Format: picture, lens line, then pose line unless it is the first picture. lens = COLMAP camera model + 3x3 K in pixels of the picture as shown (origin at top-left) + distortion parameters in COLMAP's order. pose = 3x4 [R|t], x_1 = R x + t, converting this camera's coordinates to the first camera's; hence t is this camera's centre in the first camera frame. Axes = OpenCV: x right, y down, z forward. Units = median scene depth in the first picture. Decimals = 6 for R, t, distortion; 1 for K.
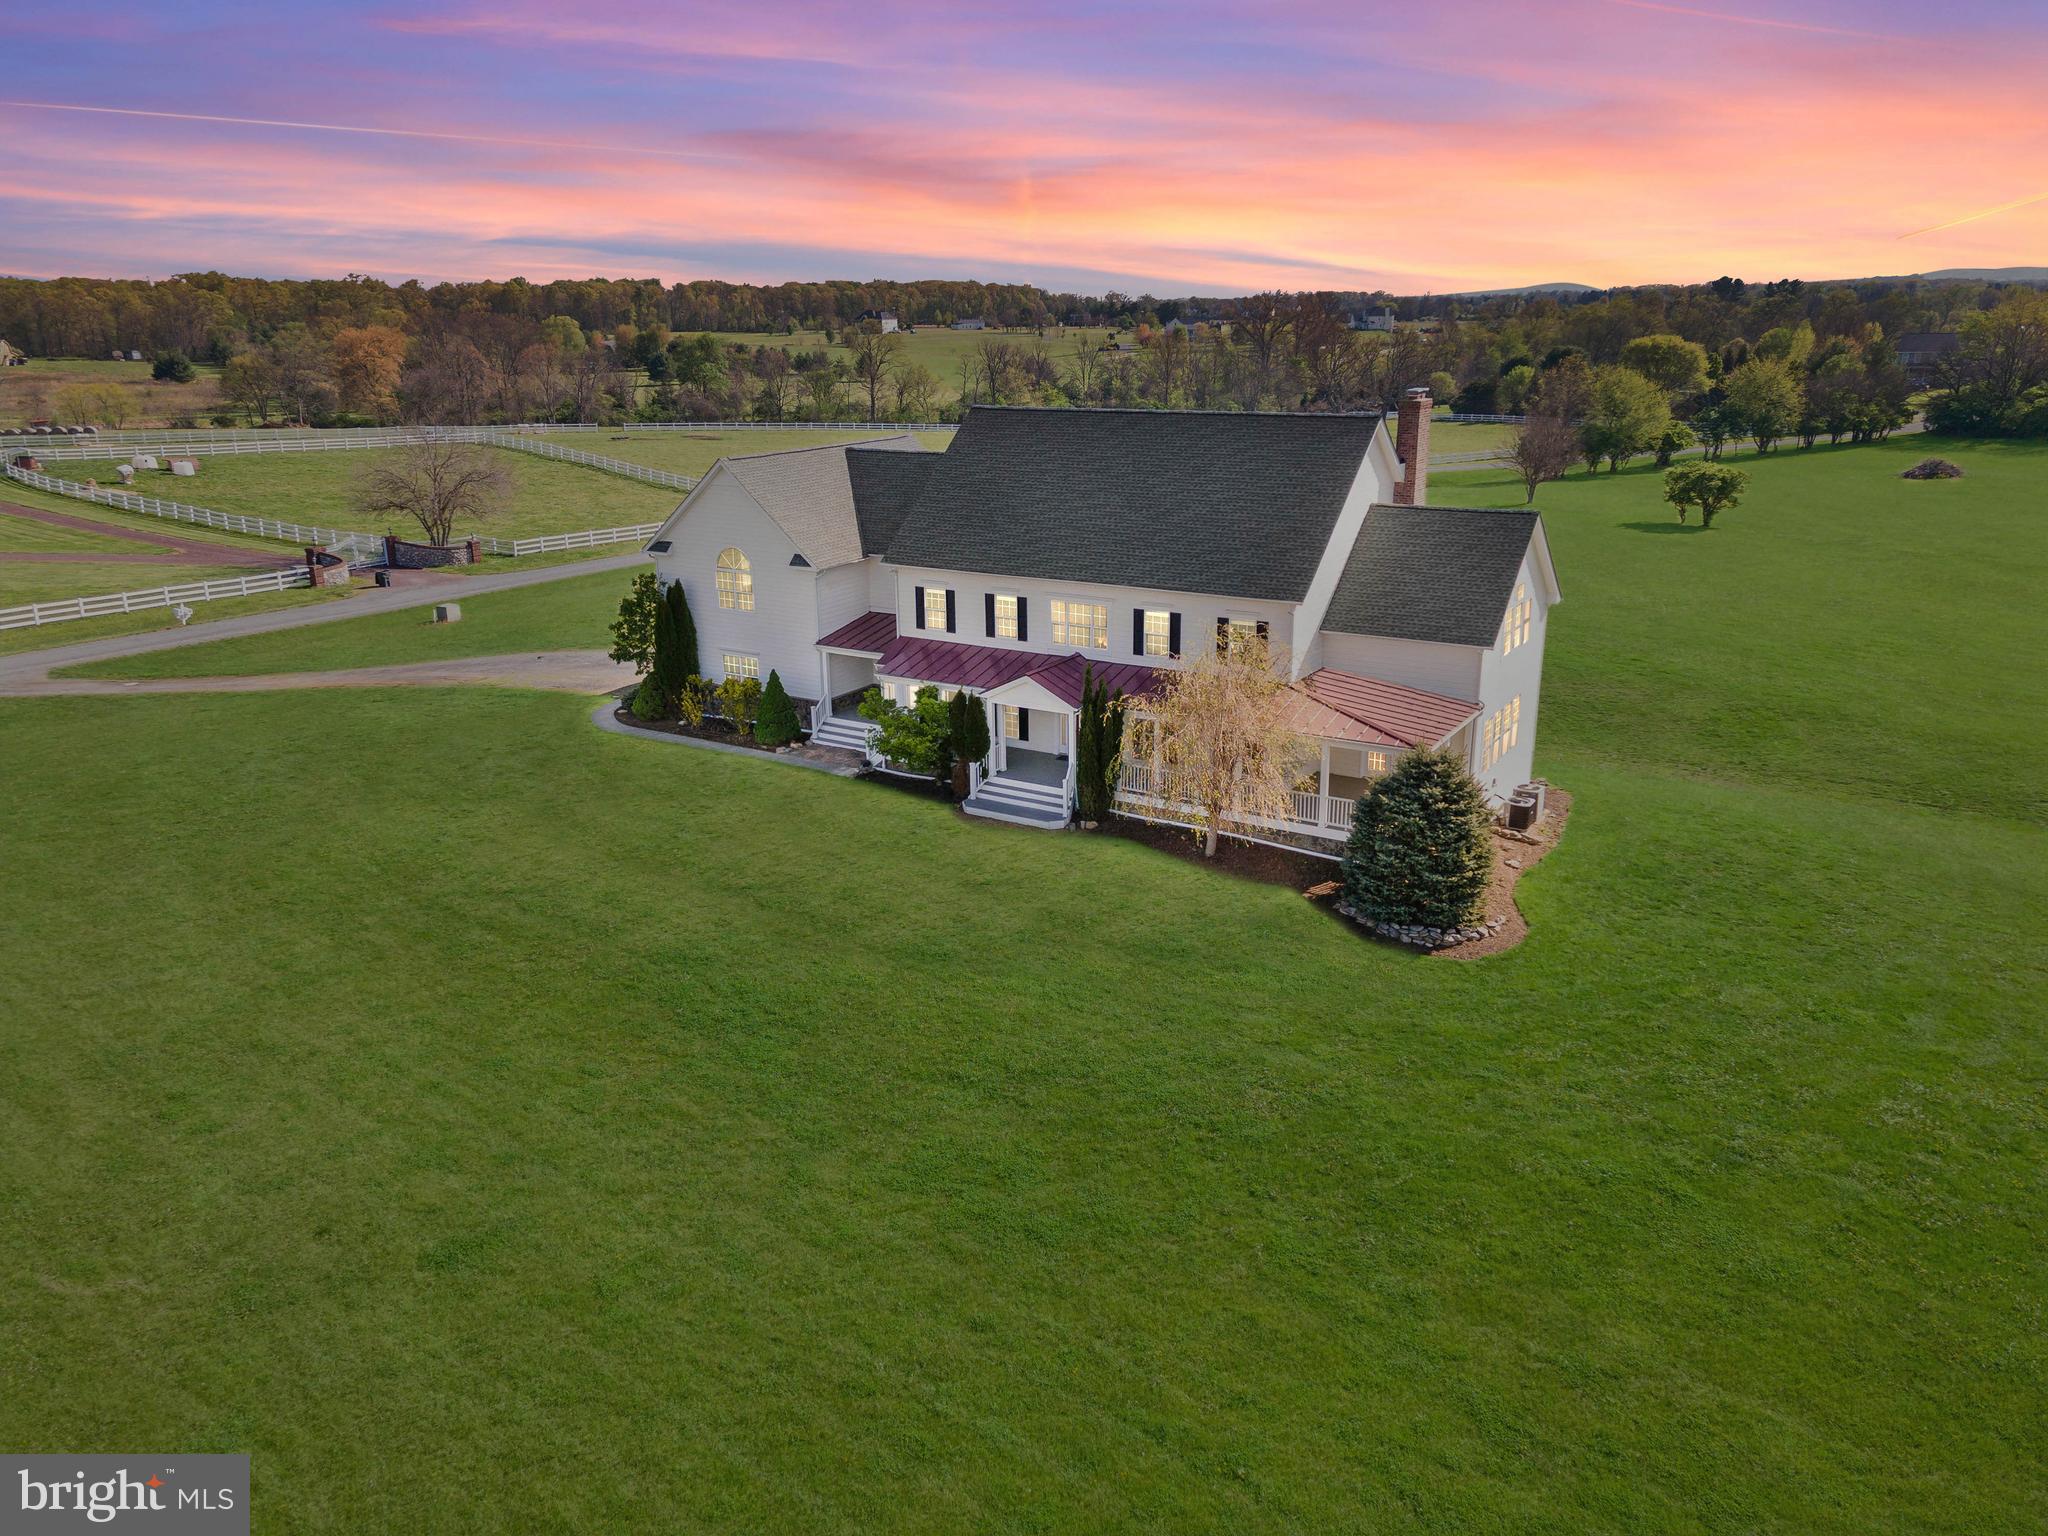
lens RADIAL K [[1467.4, 0, 1024.0], [0, 1467.4, 768.0], [0, 0, 1]] dist [0.050322, 0.005915]
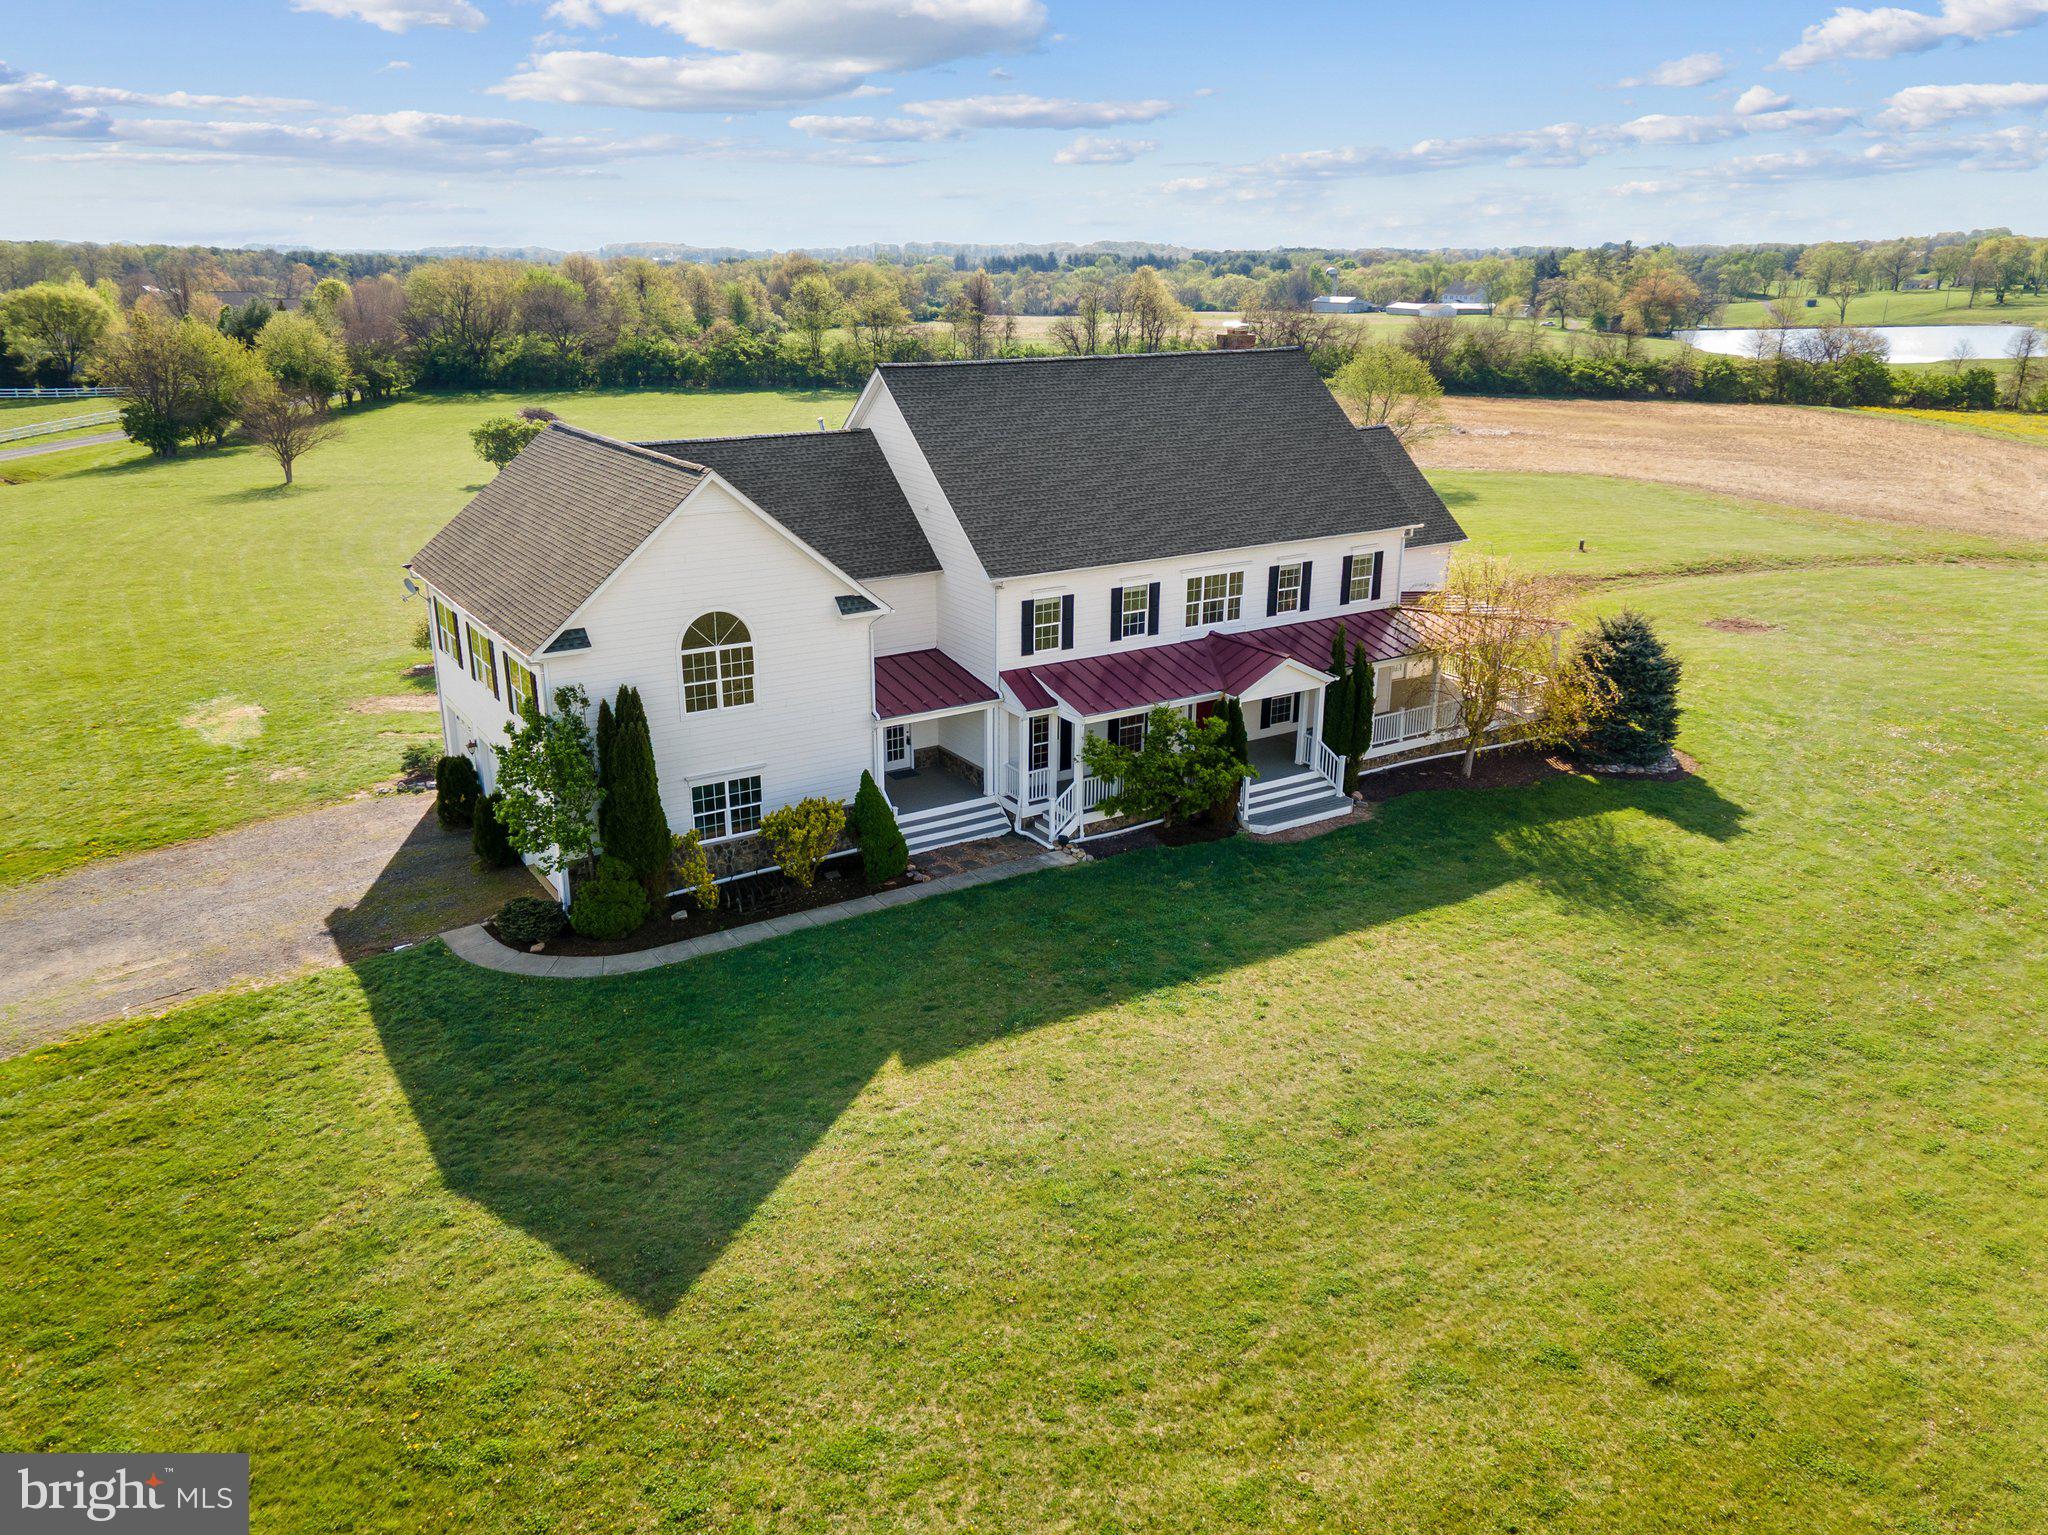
lens RADIAL K [[1467.4, 0, 1024.0], [0, 1467.4, 767.5], [0, 0, 1]] dist [0.050322, 0.005915]
pose [[0.423164, -0.285283, 0.859969, -0.794353], [0.270056, 0.945709, 0.180840, -0.191030], [-0.864871, 0.155715, 0.477233, 0.716808]]
